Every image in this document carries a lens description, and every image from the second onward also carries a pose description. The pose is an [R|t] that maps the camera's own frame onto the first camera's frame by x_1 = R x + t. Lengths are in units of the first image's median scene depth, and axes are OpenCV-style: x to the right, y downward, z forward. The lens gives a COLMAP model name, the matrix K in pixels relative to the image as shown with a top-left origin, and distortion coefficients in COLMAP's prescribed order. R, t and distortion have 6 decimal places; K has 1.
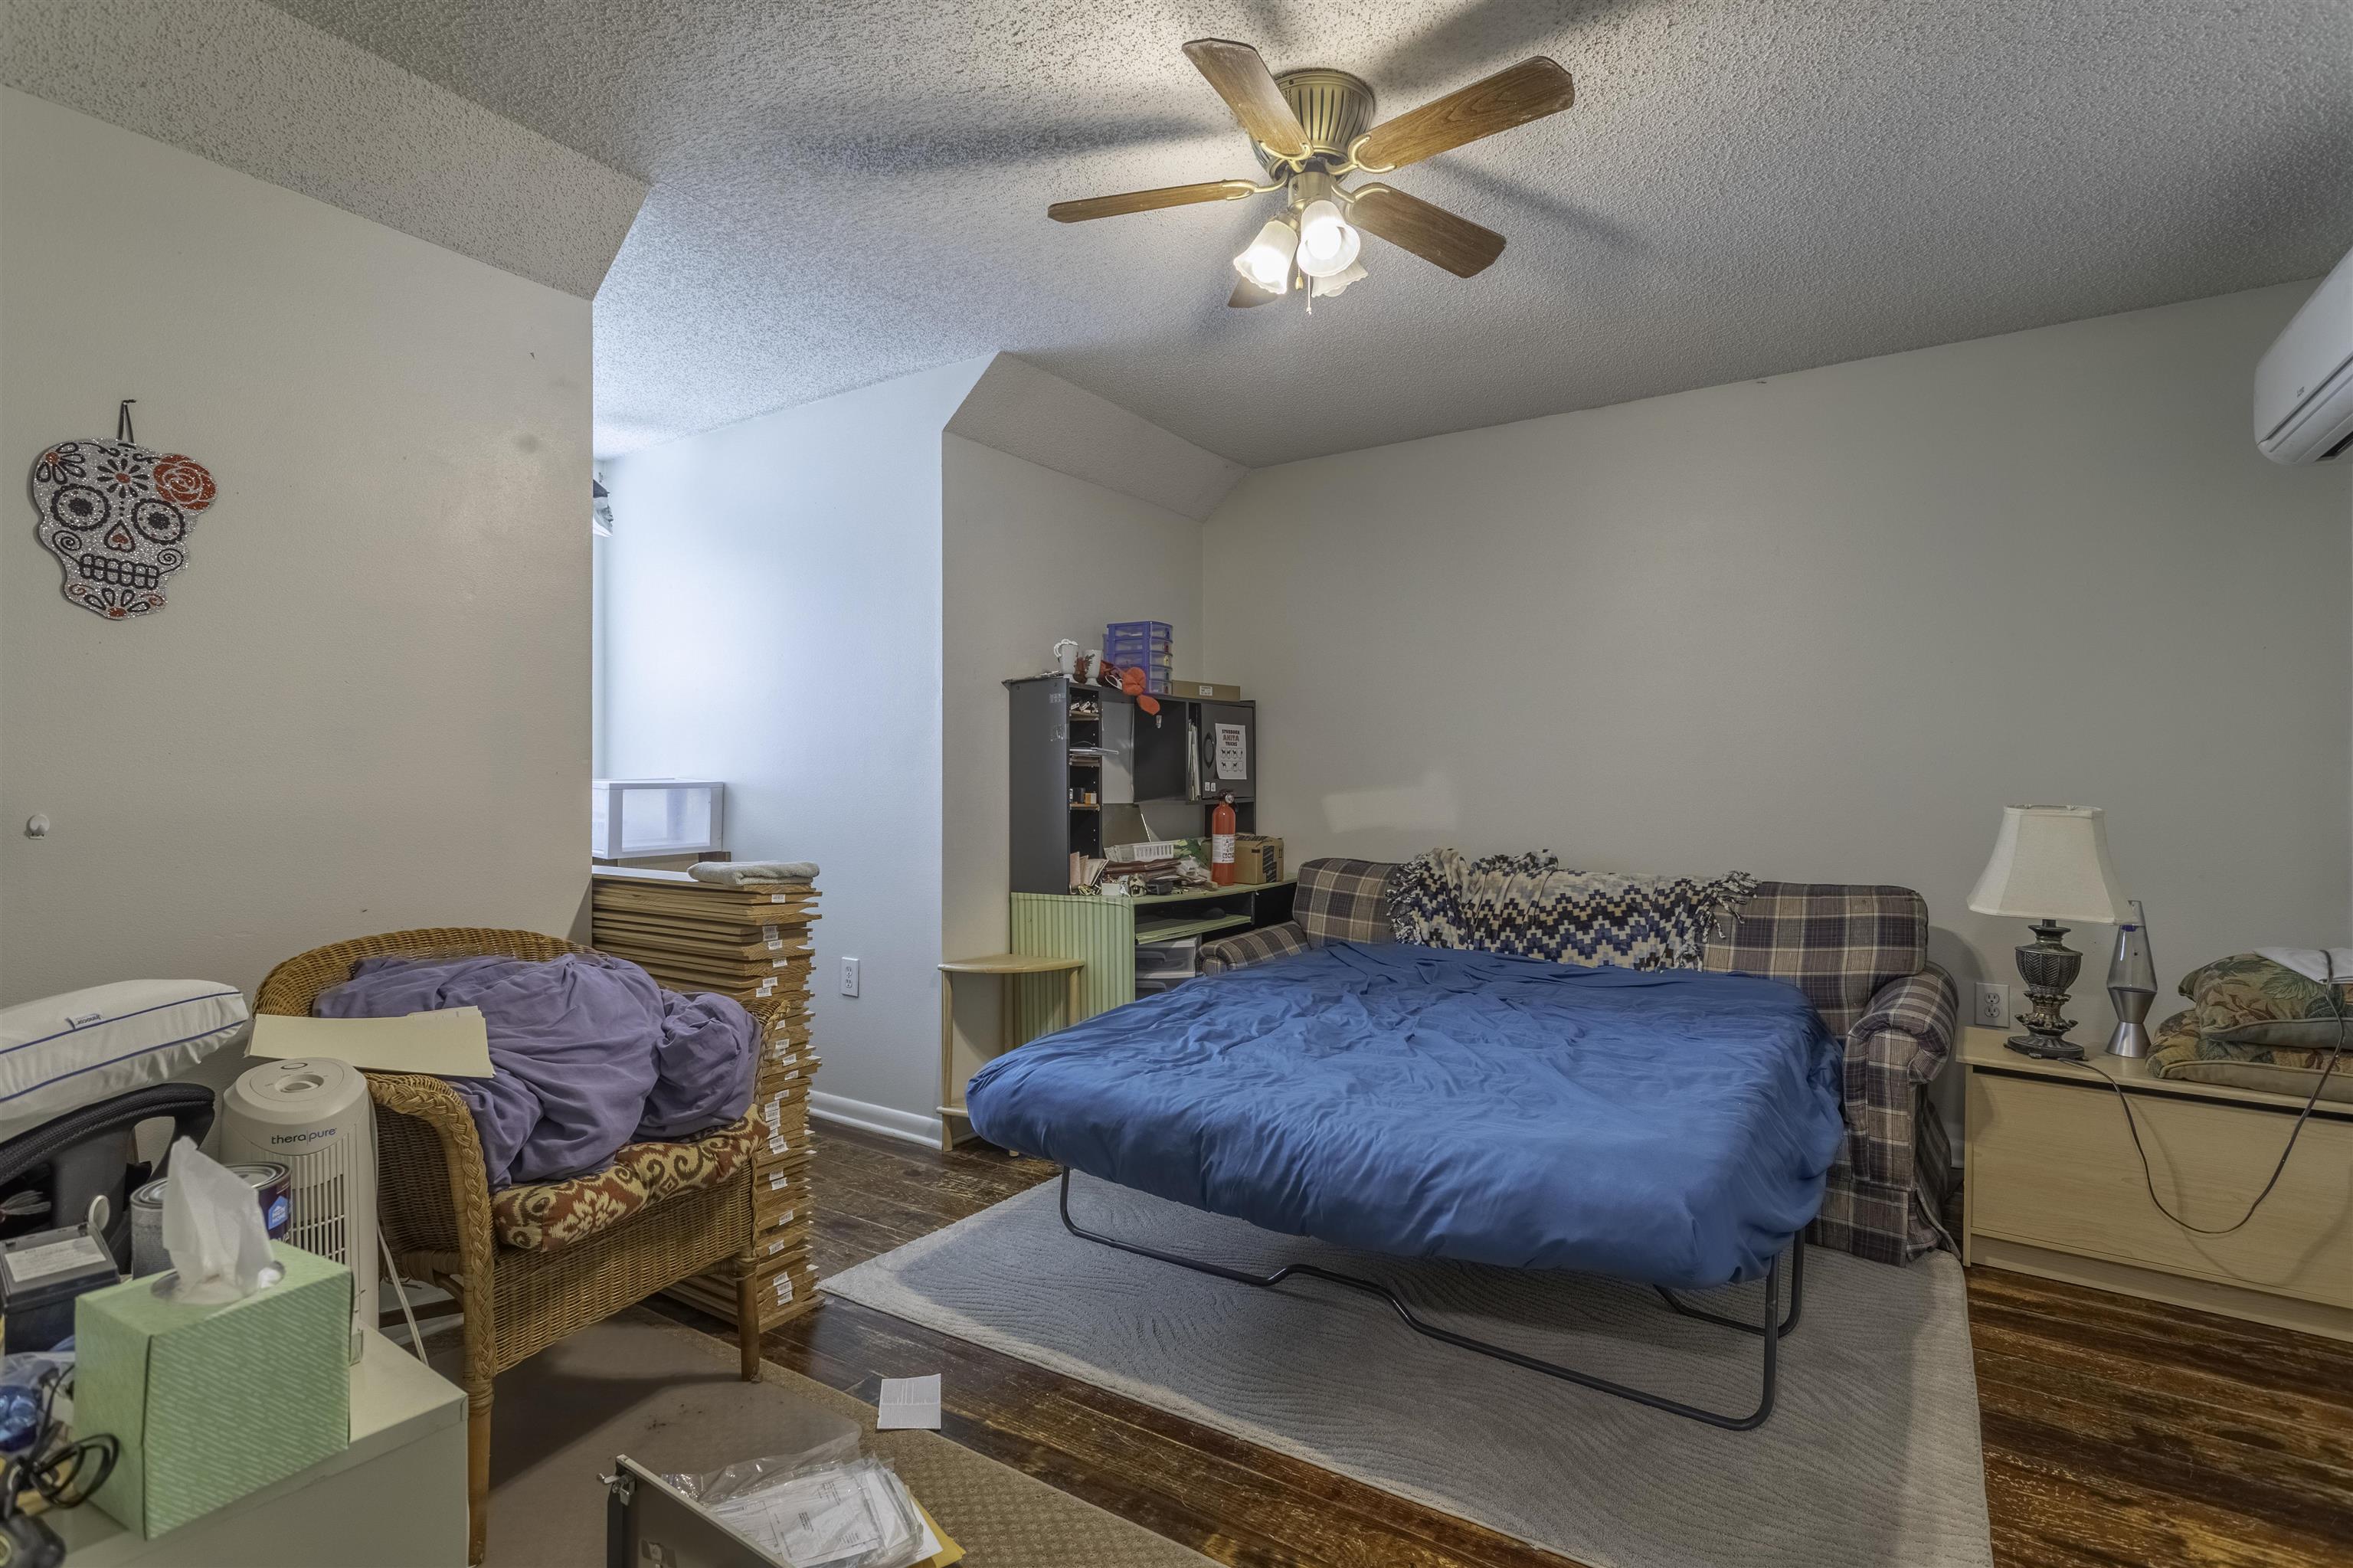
lens RADIAL K [[1105.8, 0, 1180.6], [0, 1105.8, 784.8], [0, 0, 1]] dist [0.003672, -0.000136]
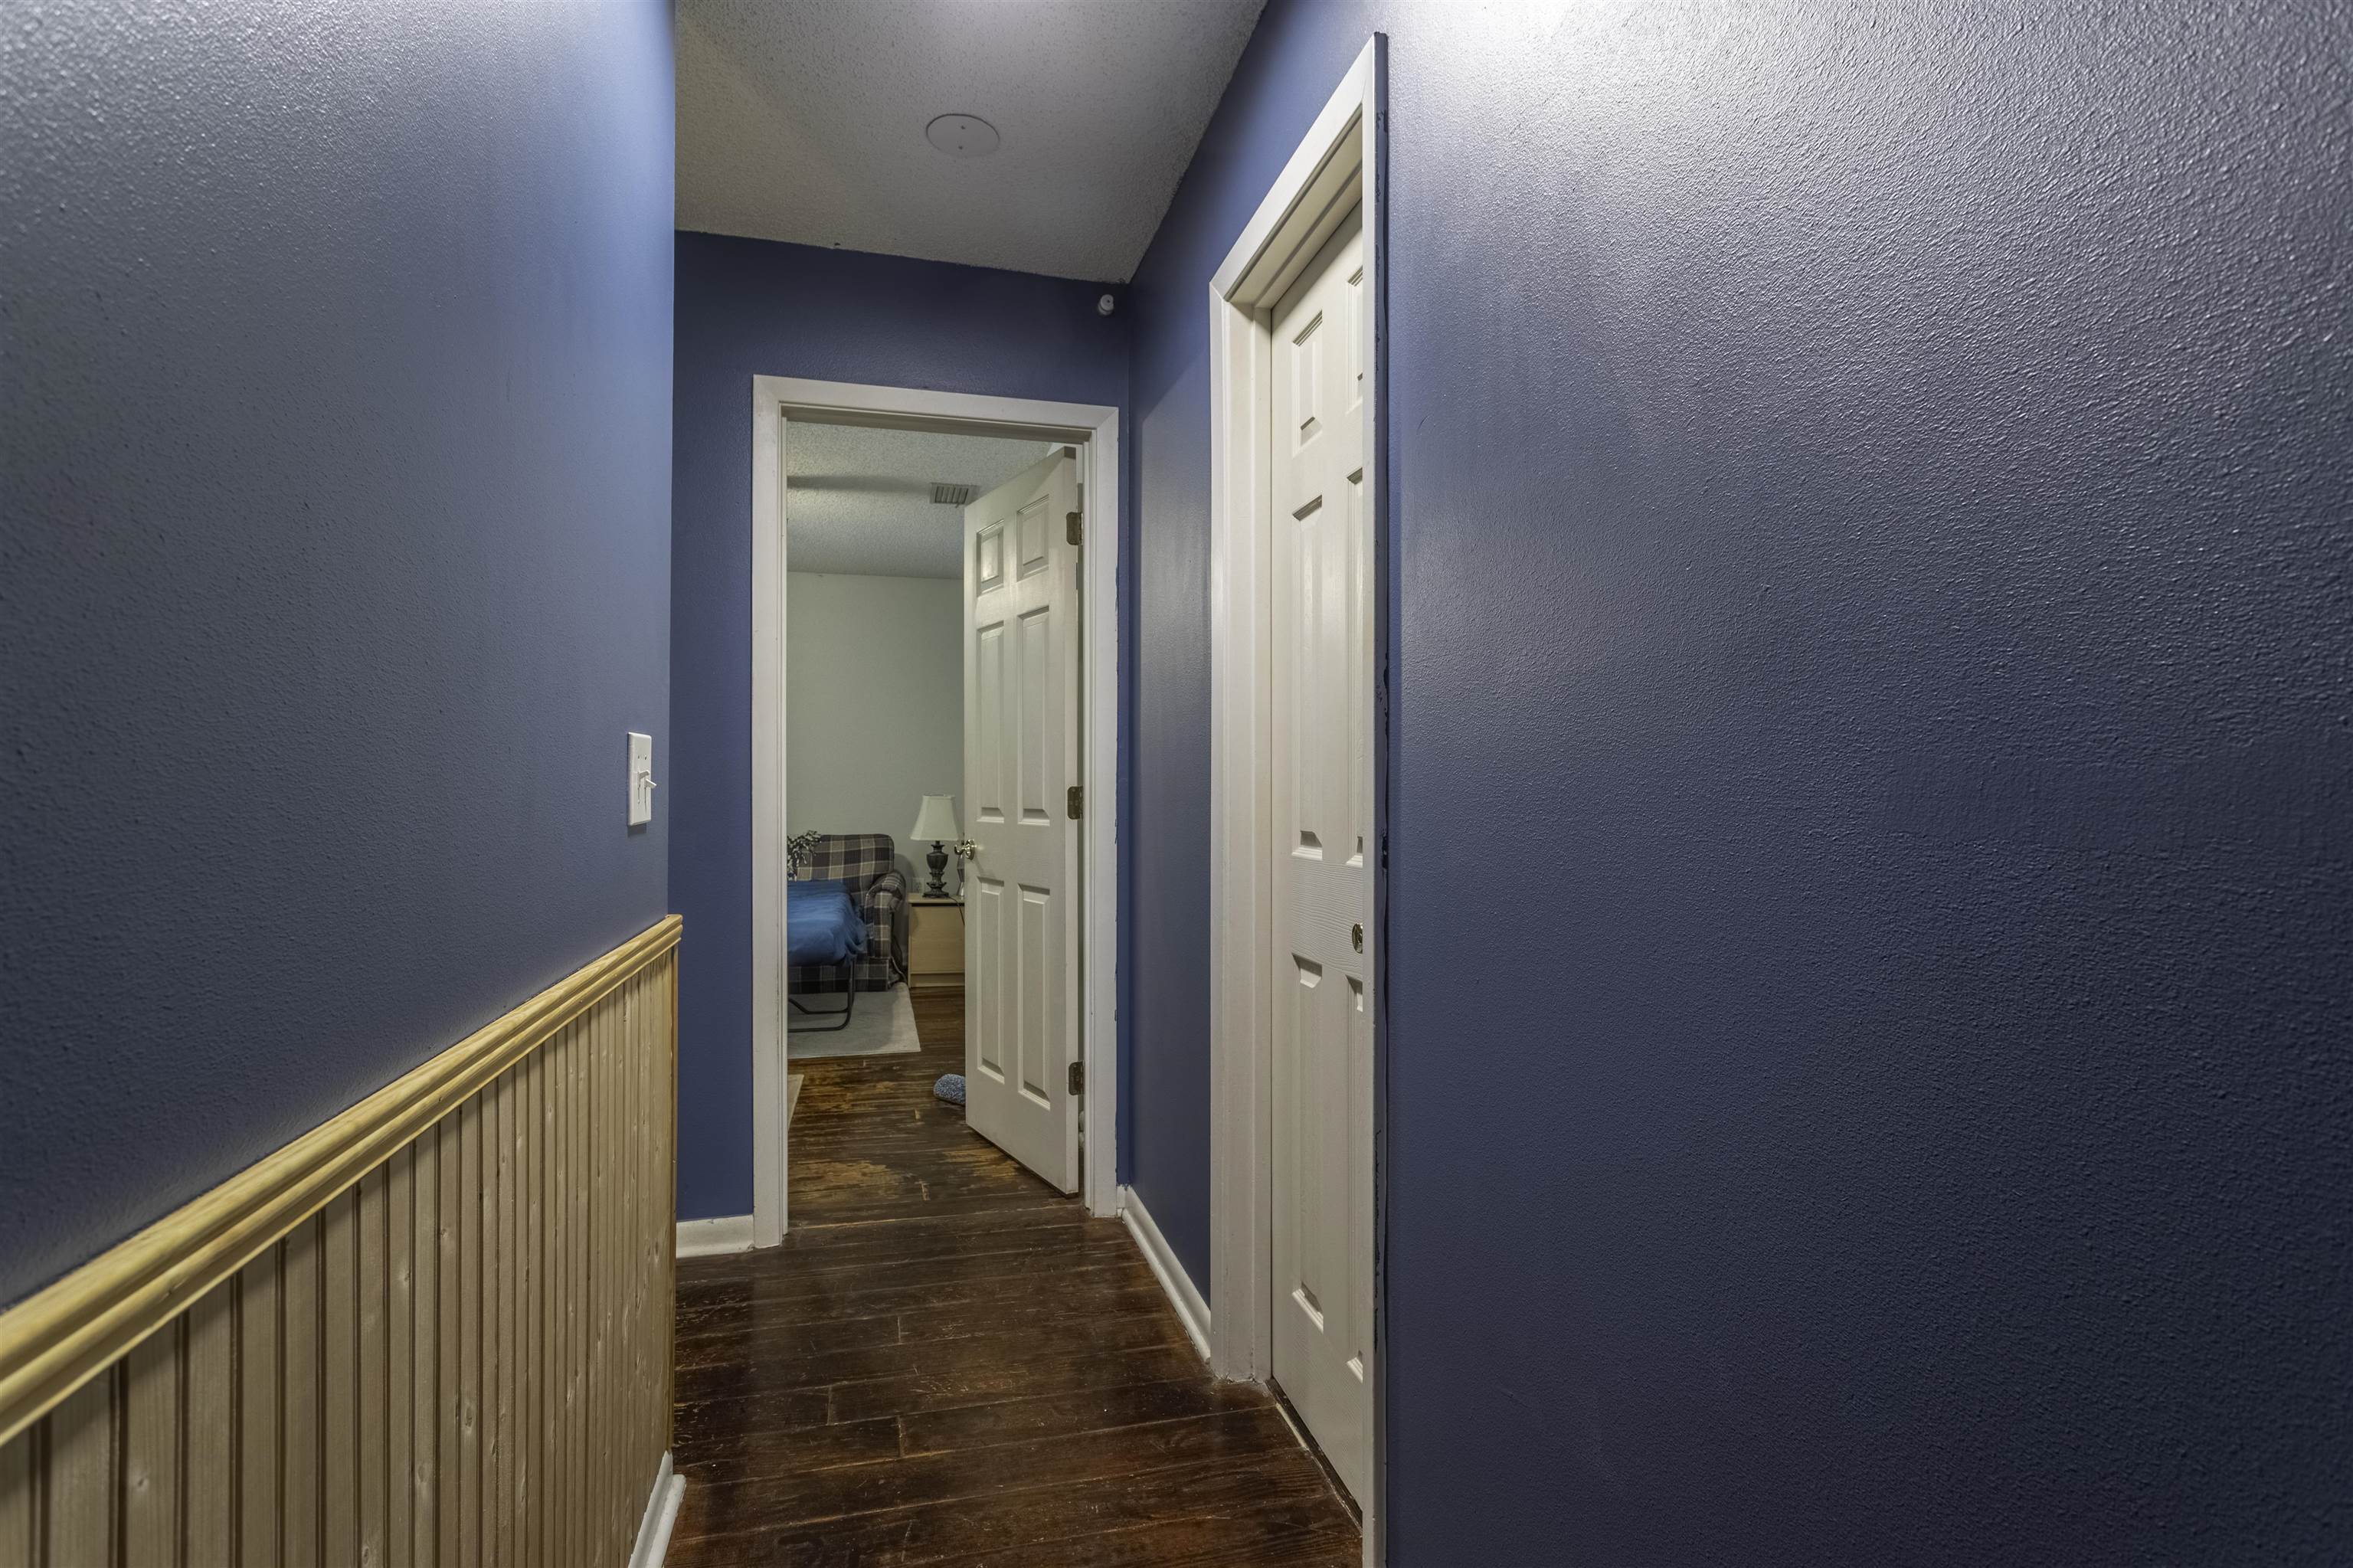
lens RADIAL K [[1105.8, 0, 1174.9], [0, 1105.8, 784.0], [0, 0, 1]] dist [0.003672, -0.000136]
pose [[0.649488, 0.003567, 0.760364, -0.734292], [-0.001363, 0.999993, -0.003527, 0.001647], [-0.760371, 0.001255, 0.649488, -0.985696]]
